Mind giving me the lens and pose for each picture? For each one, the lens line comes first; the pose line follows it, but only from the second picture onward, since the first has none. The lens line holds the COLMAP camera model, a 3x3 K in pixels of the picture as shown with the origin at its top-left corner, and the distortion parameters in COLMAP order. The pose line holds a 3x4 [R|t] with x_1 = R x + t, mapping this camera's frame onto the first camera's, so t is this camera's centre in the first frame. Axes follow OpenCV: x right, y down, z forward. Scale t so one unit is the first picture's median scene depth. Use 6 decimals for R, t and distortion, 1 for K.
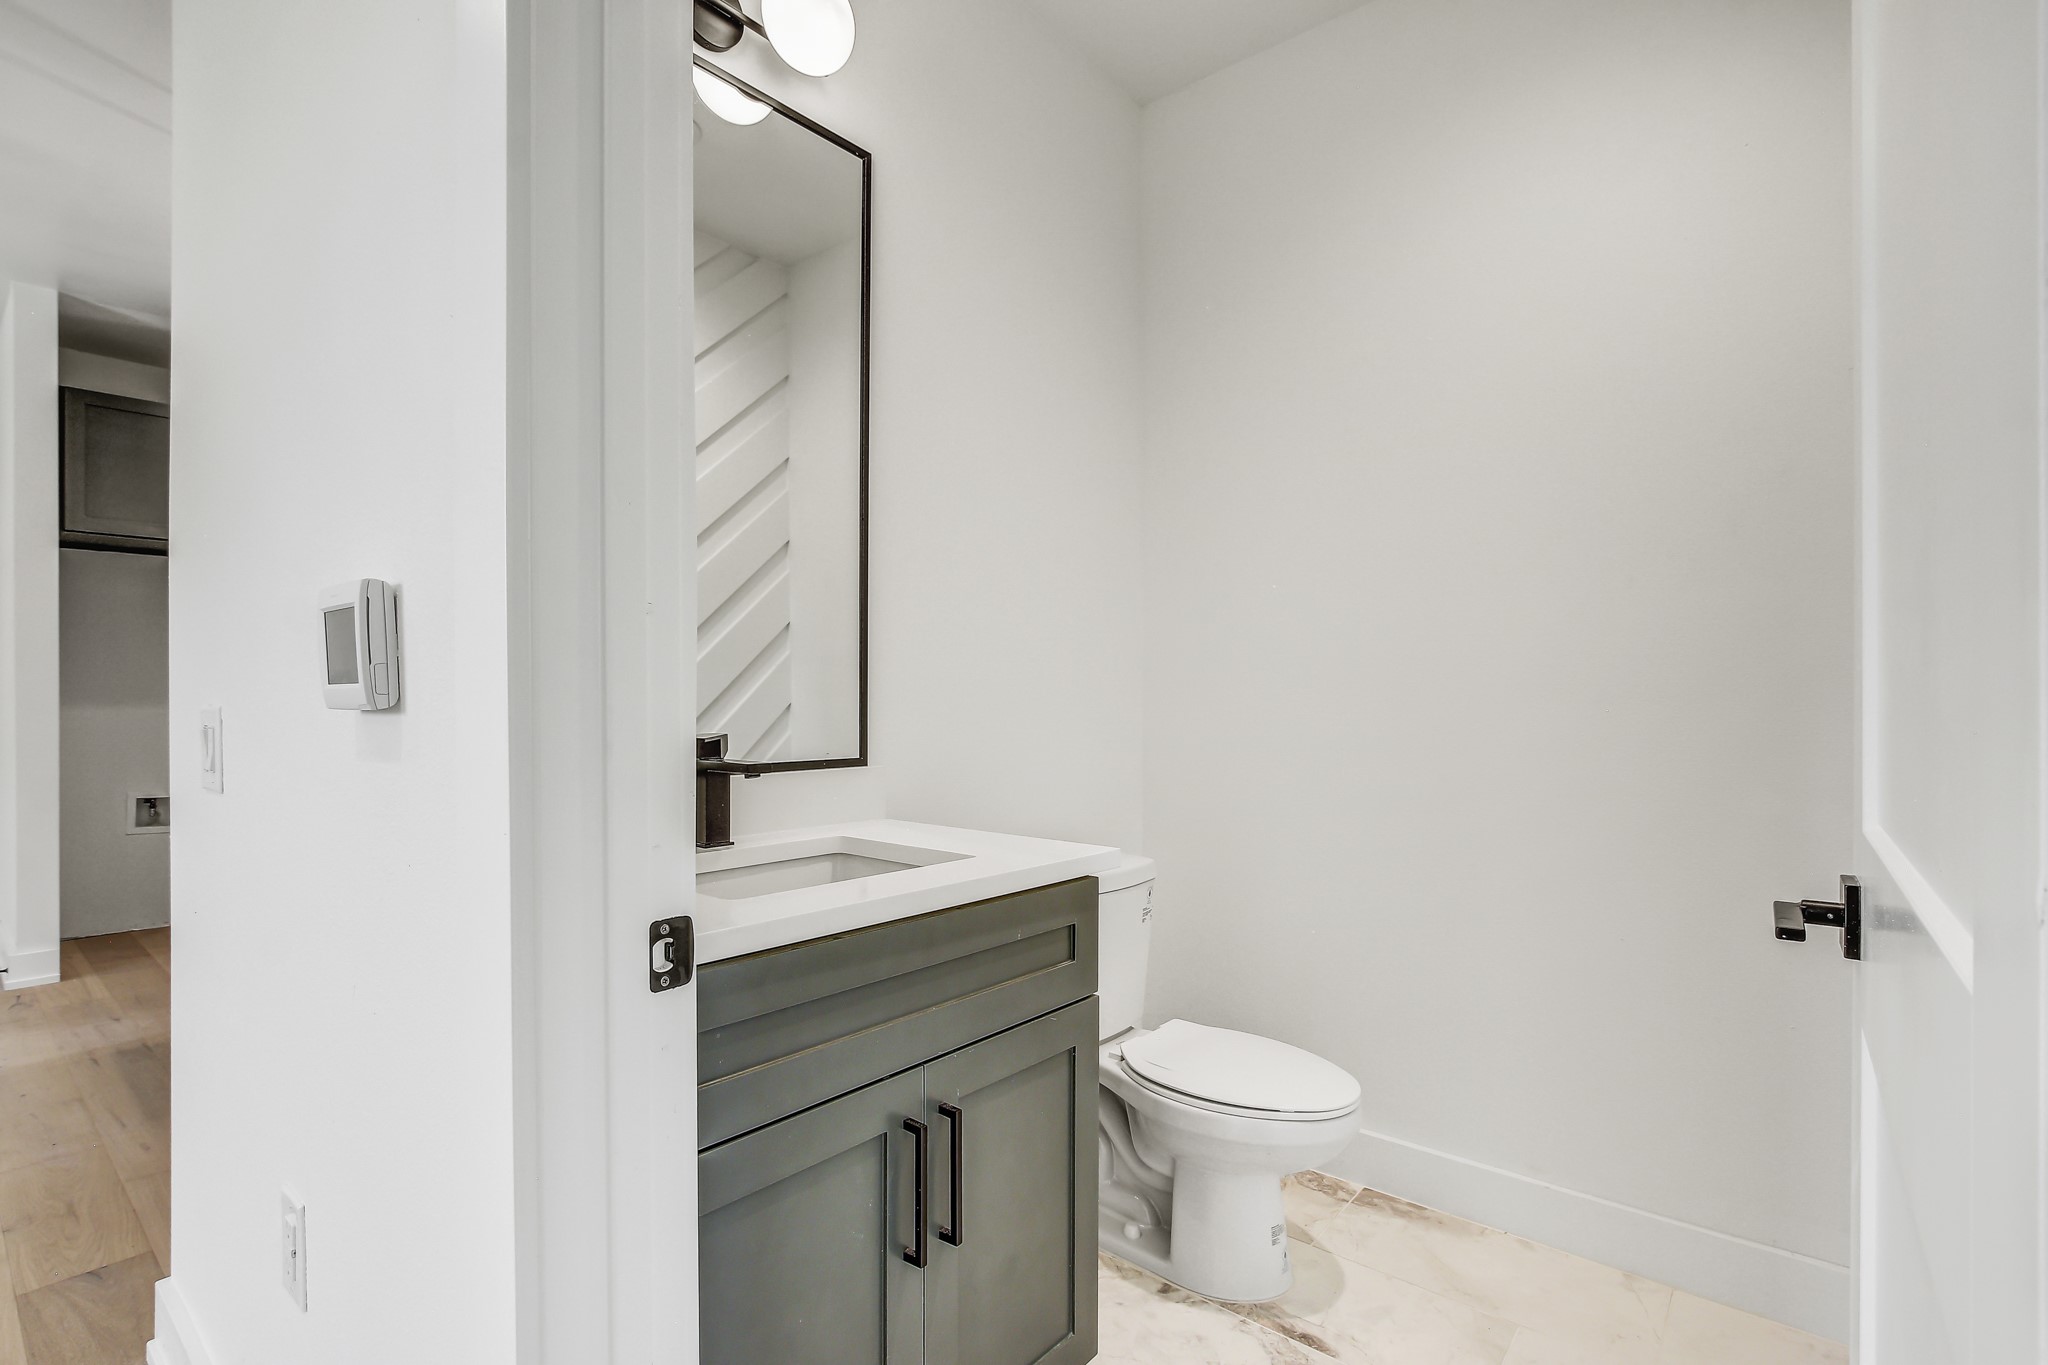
lens RADIAL K [[956.5, 0, 1034.5], [0, 956.5, 695.1], [0, 0, 1]] dist [-0.019462, 0.002992]
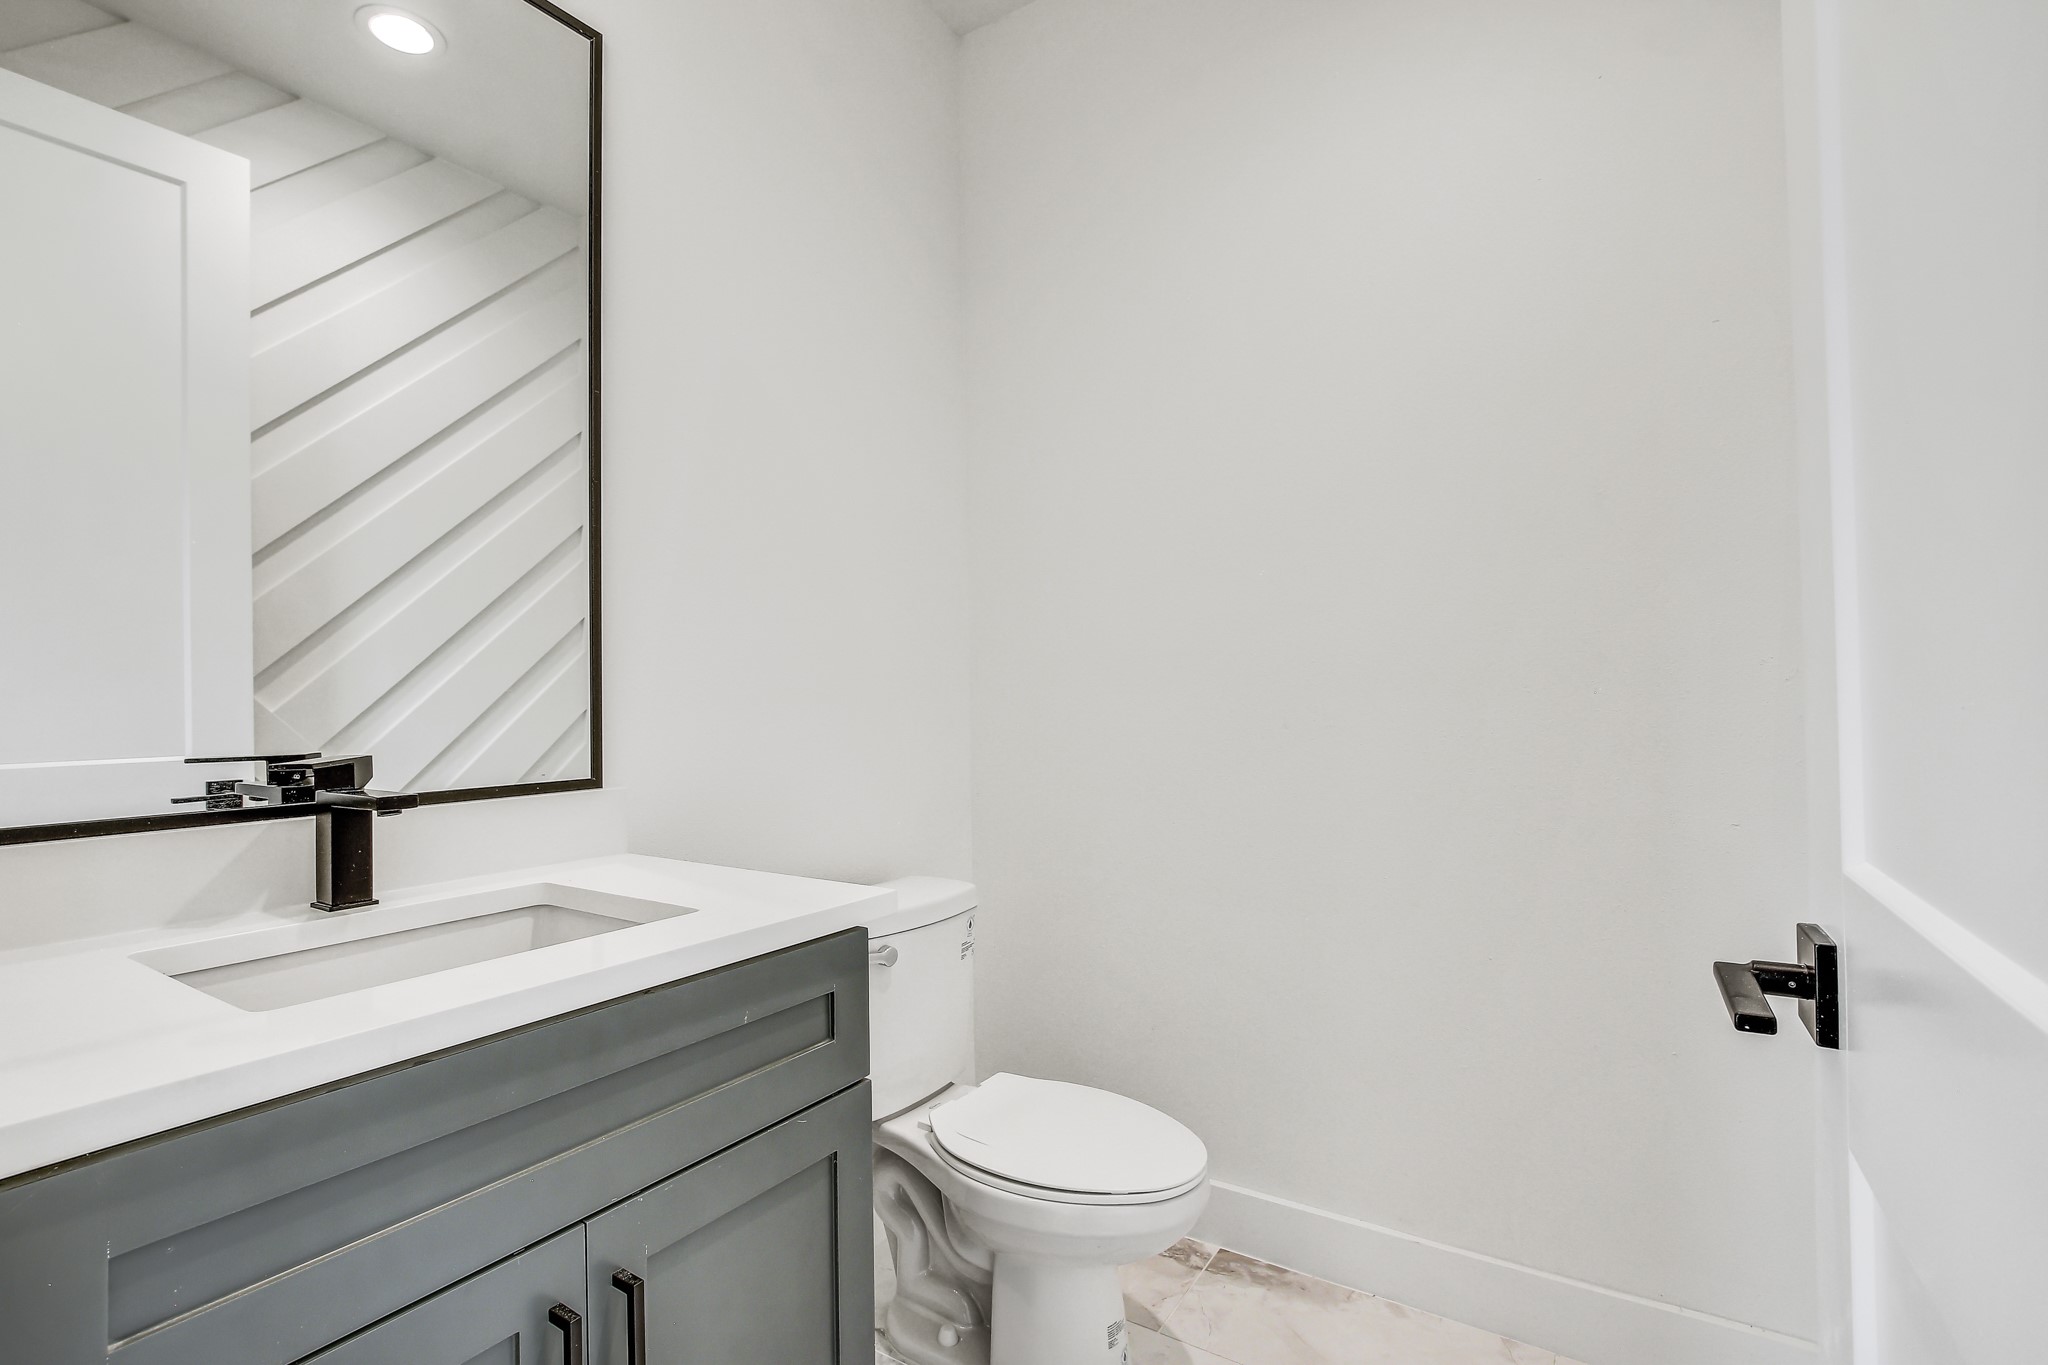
lens RADIAL K [[956.5, 0, 1027.3], [0, 956.5, 679.2], [0, 0, 1]] dist [-0.019462, 0.002992]
pose [[0.992378, -0.015412, 0.122264, 0.090978], [0.017436, 0.999728, -0.015502, 0.001124], [-0.121992, 0.017515, 0.992377, 0.179133]]
